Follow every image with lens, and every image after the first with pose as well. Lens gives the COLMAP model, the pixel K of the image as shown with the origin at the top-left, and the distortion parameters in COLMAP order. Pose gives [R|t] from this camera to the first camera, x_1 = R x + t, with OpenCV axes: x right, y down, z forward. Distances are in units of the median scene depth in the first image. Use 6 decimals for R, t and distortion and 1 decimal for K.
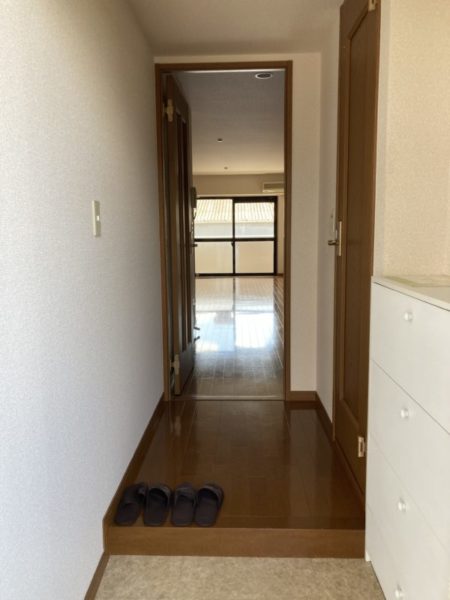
lens RADIAL K [[492.8, 0, 221.3], [0, 492.8, 304.5], [0, 0, 1]] dist [0.040104, -0.009139]
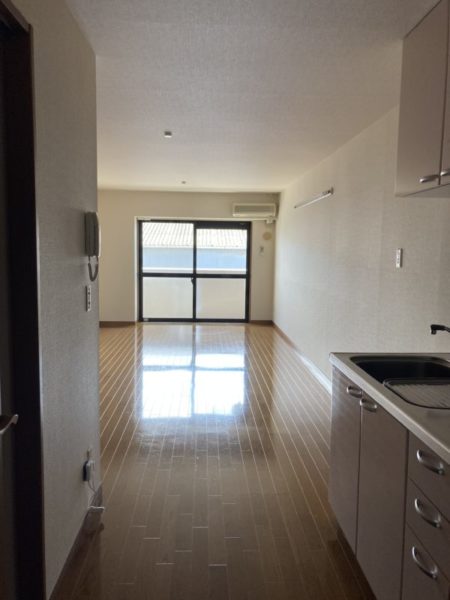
lens RADIAL K [[492.8, 0, 229.2], [0, 492.8, 297.3], [0, 0, 1]] dist [0.040104, -0.009139]
pose [[0.996066, 0.021572, 0.085950, 0.013581], [-0.017291, 0.998587, -0.050247, -0.058914], [-0.086913, 0.048563, 0.995032, 0.227590]]
